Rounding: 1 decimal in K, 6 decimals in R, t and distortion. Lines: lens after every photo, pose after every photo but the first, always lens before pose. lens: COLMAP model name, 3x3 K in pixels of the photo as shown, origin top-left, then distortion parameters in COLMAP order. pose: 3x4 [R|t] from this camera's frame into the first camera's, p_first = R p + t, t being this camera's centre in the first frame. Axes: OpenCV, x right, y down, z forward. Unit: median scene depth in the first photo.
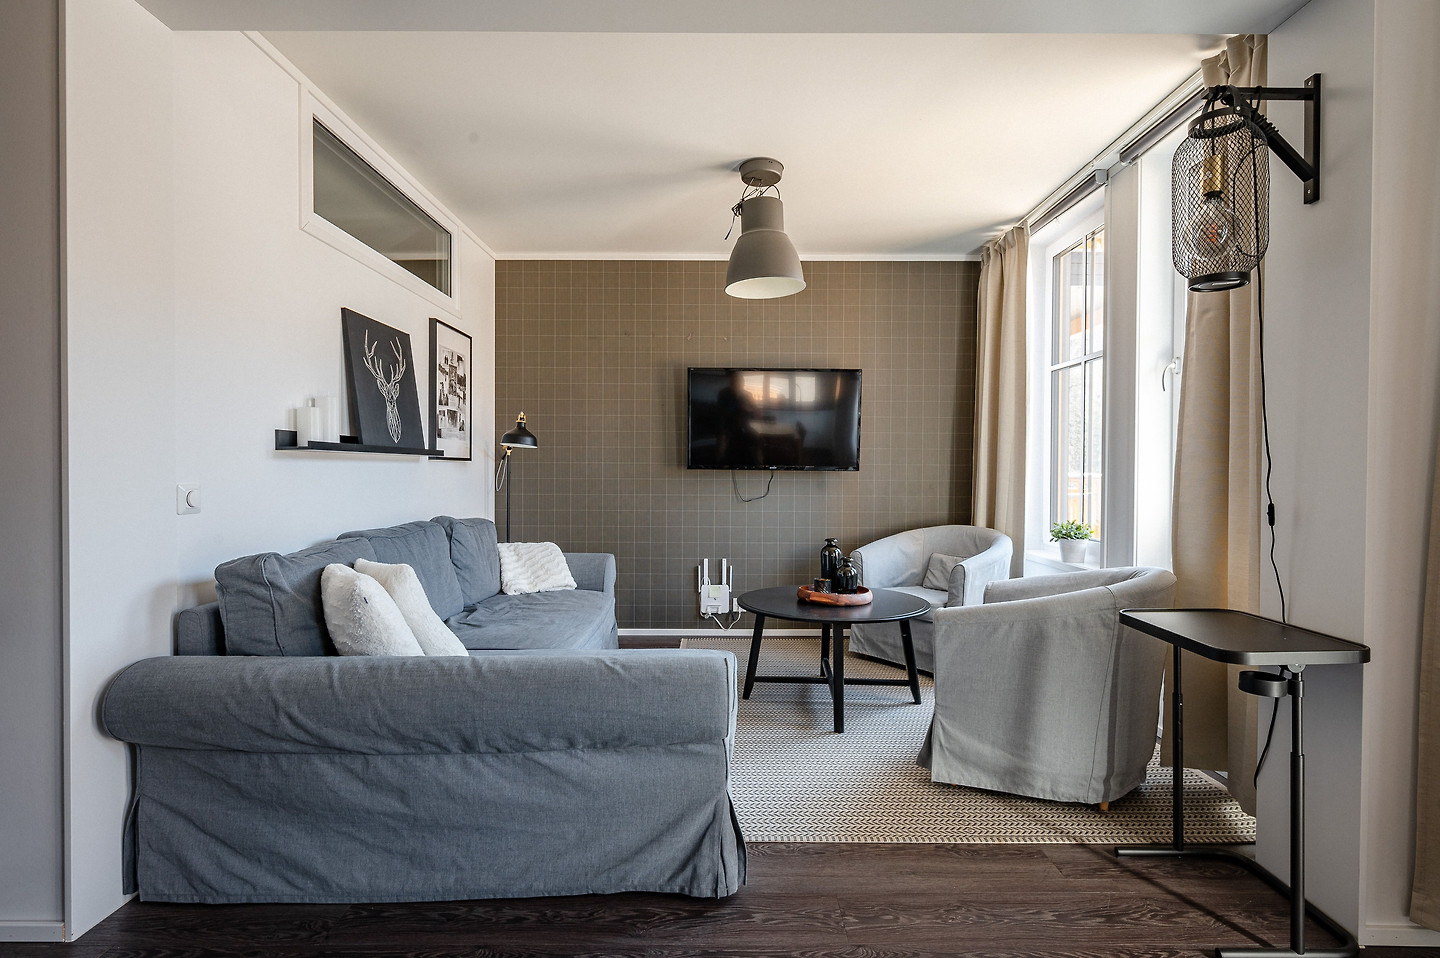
lens RADIAL K [[664.4, 0, 734.8], [0, 664.4, 478.4], [0, 0, 1]] dist [0.001758, 0.000241]
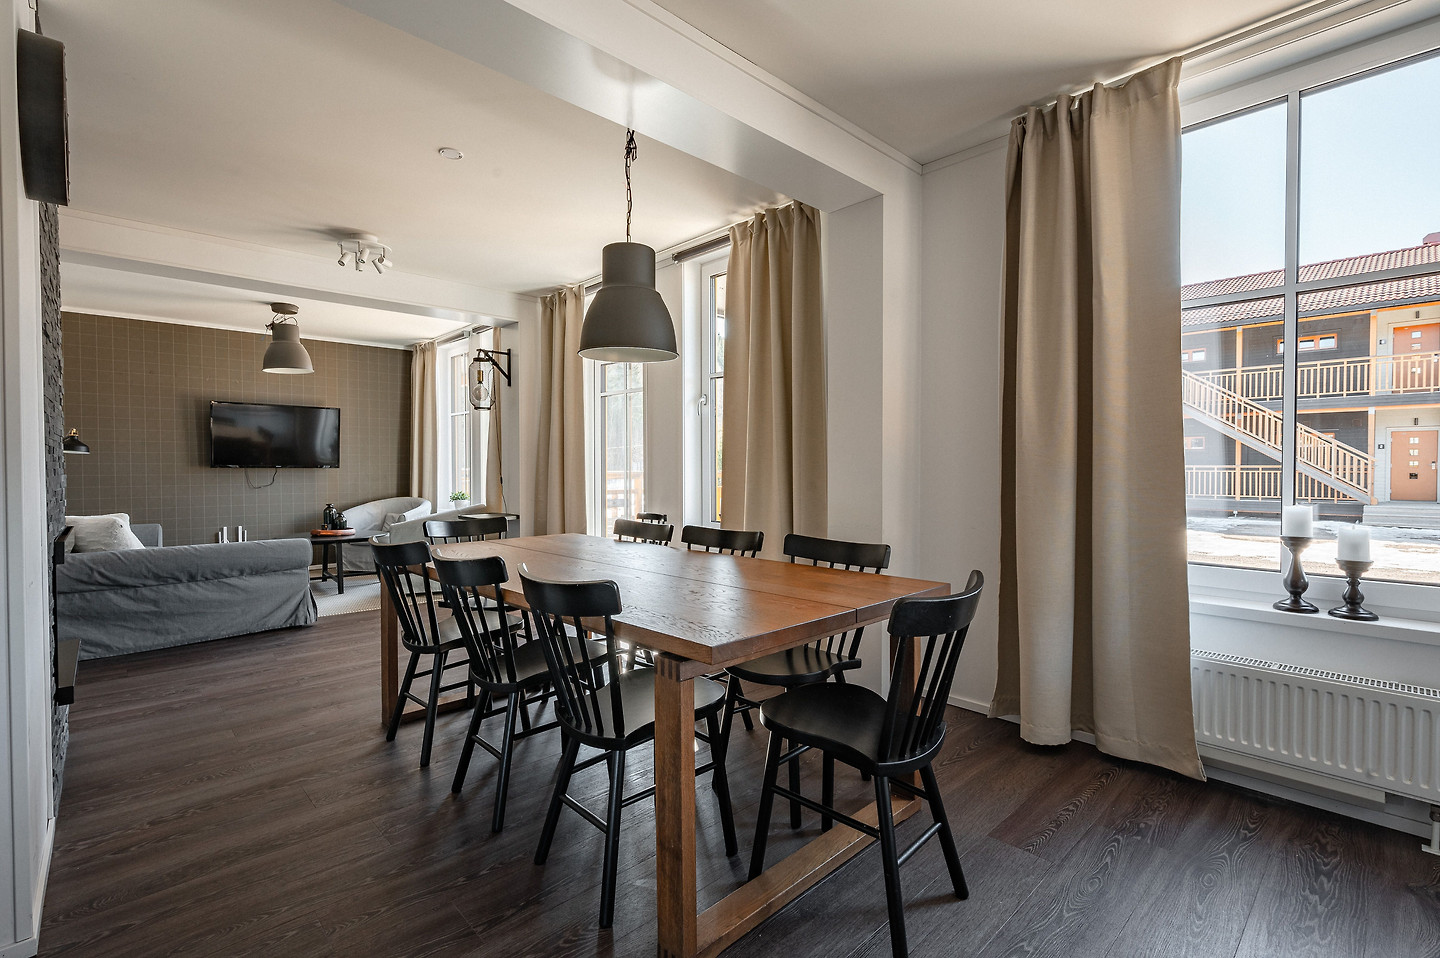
lens RADIAL K [[664.4, 0, 734.8], [0, 664.4, 478.4], [0, 0, 1]] dist [0.001758, 0.000241]
pose [[0.712466, -0.019791, 0.701428, -0.670495], [0.015845, 0.999801, 0.012116, 0.025956], [-0.701528, 0.002482, 0.712638, -2.155248]]
